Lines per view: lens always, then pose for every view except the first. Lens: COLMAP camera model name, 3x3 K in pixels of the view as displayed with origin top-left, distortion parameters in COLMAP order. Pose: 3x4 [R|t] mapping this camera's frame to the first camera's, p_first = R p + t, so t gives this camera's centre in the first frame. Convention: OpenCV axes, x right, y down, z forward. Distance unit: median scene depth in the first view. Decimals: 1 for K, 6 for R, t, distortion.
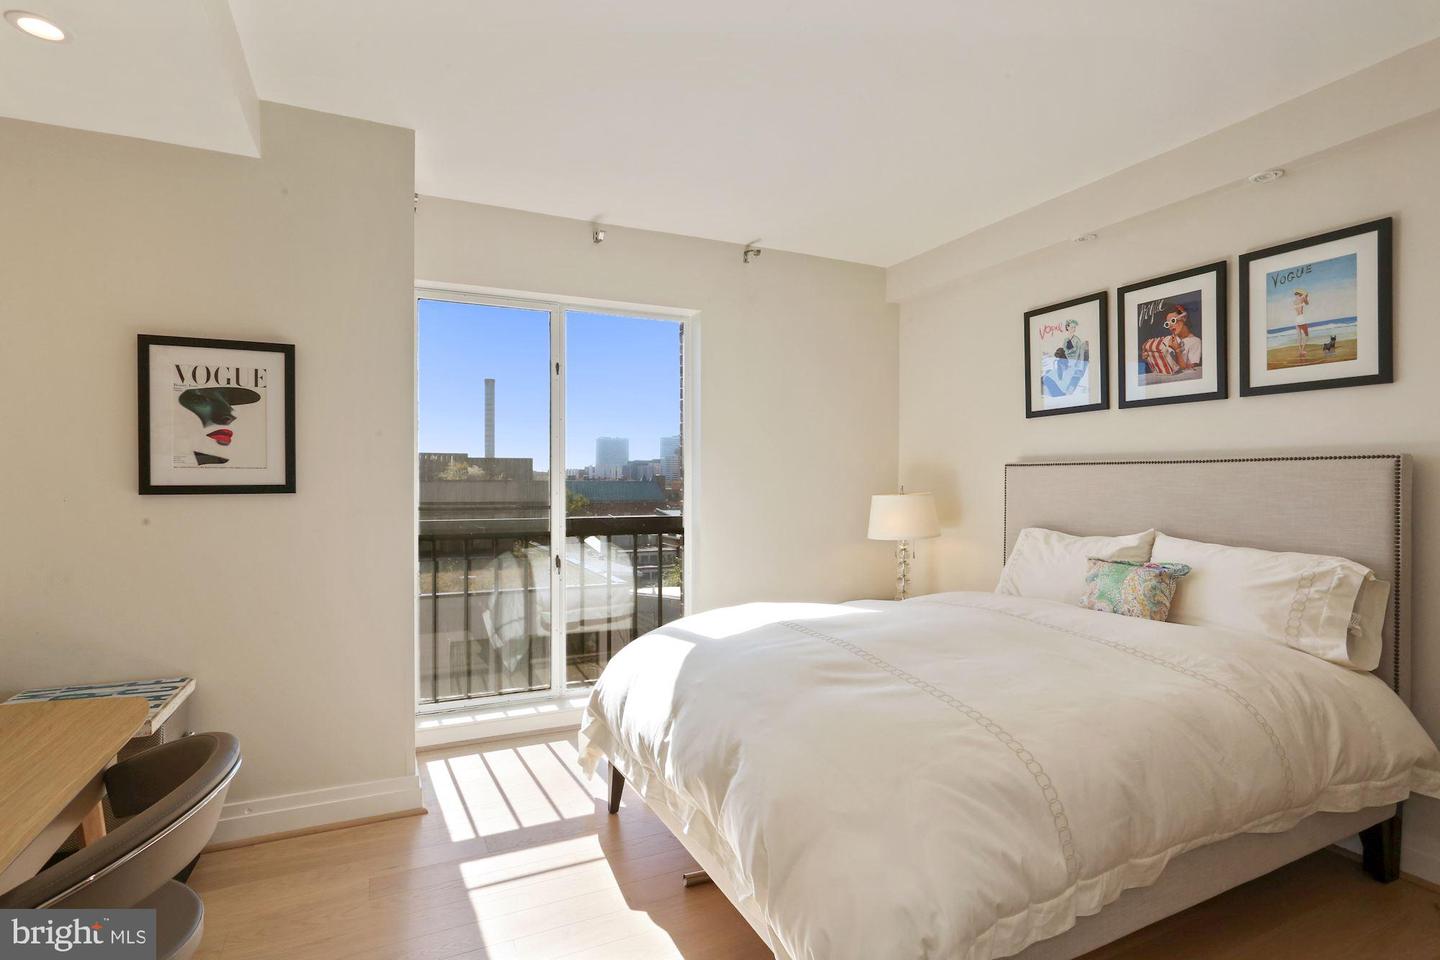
lens RADIAL K [[733.5, 0, 700.1], [0, 733.5, 483.7], [0, 0, 1]] dist [-0.016215, 0.008177]
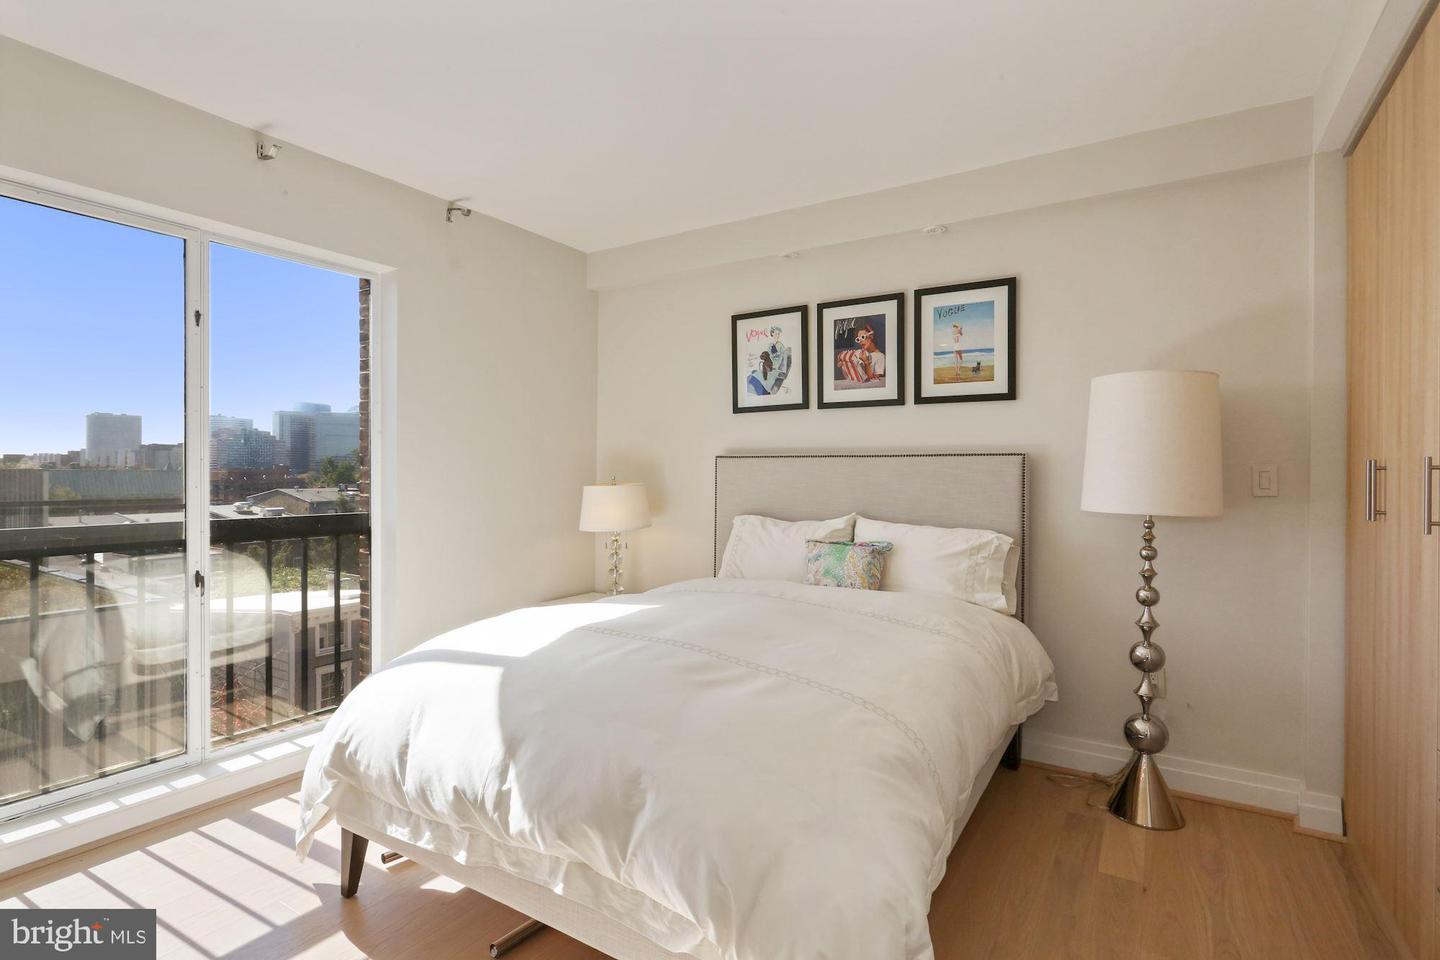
lens RADIAL K [[733.5, 0, 723.2], [0, 733.5, 474.8], [0, 0, 1]] dist [-0.016215, 0.008177]
pose [[0.838388, -0.000112, 0.545074, -0.200933], [-0.000978, 0.999998, 0.001710, -0.000929], [-0.545073, -0.001967, 0.838386, 0.127959]]
